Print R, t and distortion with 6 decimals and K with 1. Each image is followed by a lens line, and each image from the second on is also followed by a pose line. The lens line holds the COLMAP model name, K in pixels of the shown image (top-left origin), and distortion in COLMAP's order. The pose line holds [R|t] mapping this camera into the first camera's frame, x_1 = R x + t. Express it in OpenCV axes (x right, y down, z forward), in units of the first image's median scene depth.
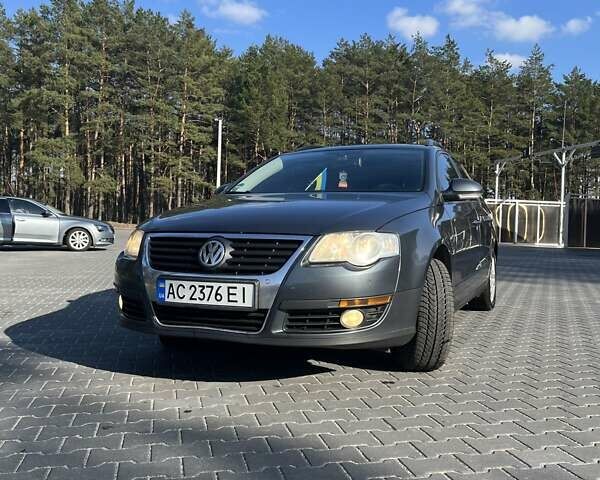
lens RADIAL K [[605.7, 0, 304.6], [0, 605.7, 236.8], [0, 0, 1]] dist [0.027598, 0.000000]
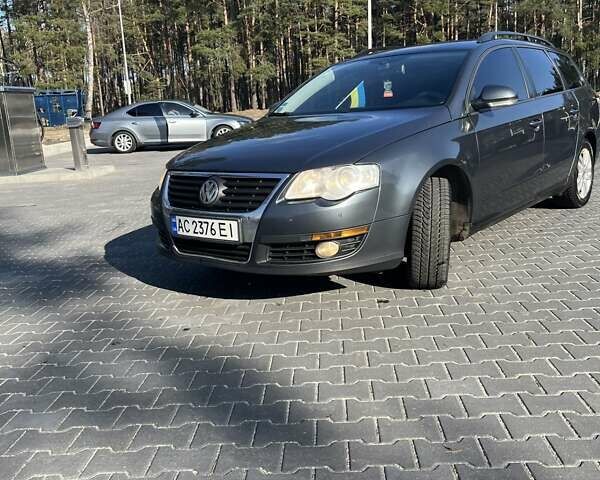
lens RADIAL K [[605.7, 0, 299.2], [0, 605.7, 241.0], [0, 0, 1]] dist [0.027598, 0.000000]
pose [[0.958006, -0.012768, -0.286463, 0.321808], [0.072138, 0.977610, 0.197674, -0.091763], [0.277525, -0.210038, 0.937477, -0.022011]]
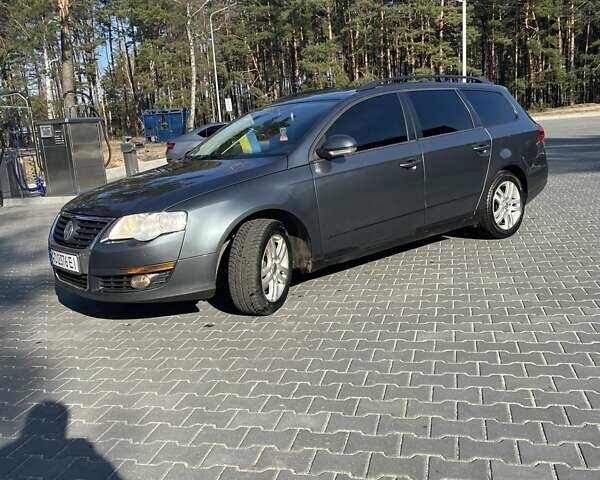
lens RADIAL K [[605.7, 0, 301.8], [0, 605.7, 237.5], [0, 0, 1]] dist [0.027598, 0.000000]
pose [[0.888370, -0.004537, -0.459107, 0.938865], [0.089098, 0.982646, 0.162693, -0.133547], [0.450401, -0.185437, 0.873357, 0.028607]]
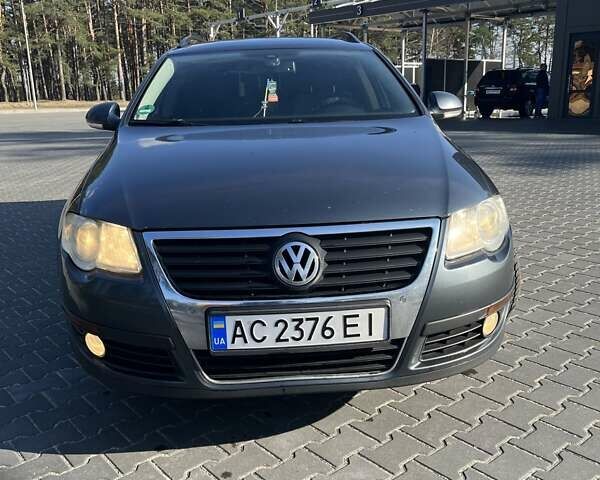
lens RADIAL K [[605.7, 0, 295.1], [0, 605.7, 243.4], [0, 0, 1]] dist [0.027598, 0.000000]
pose [[0.891833, -0.147319, 0.427704, -0.413744], [0.046059, 0.970144, 0.238116, -0.139981], [-0.450014, -0.192660, 0.871992, 0.452041]]
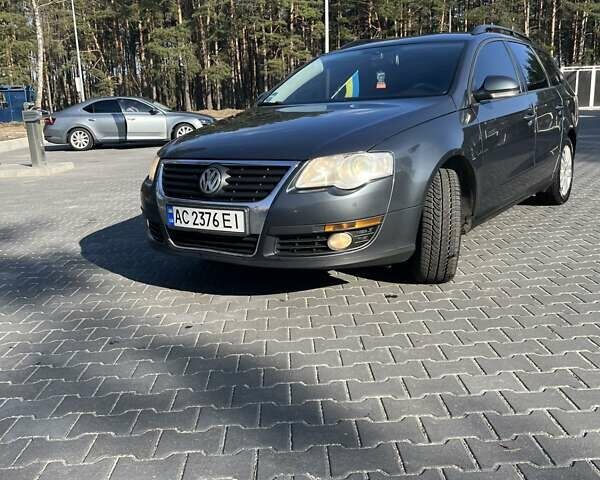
lens RADIAL K [[605.7, 0, 297.9], [0, 605.7, 243.5], [0, 0, 1]] dist [0.027598, 0.000000]
pose [[0.976794, -0.013078, -0.213781, 0.216068], [0.057424, 0.977582, 0.202573, -0.069301], [0.206340, -0.210149, 0.955647, 0.002985]]
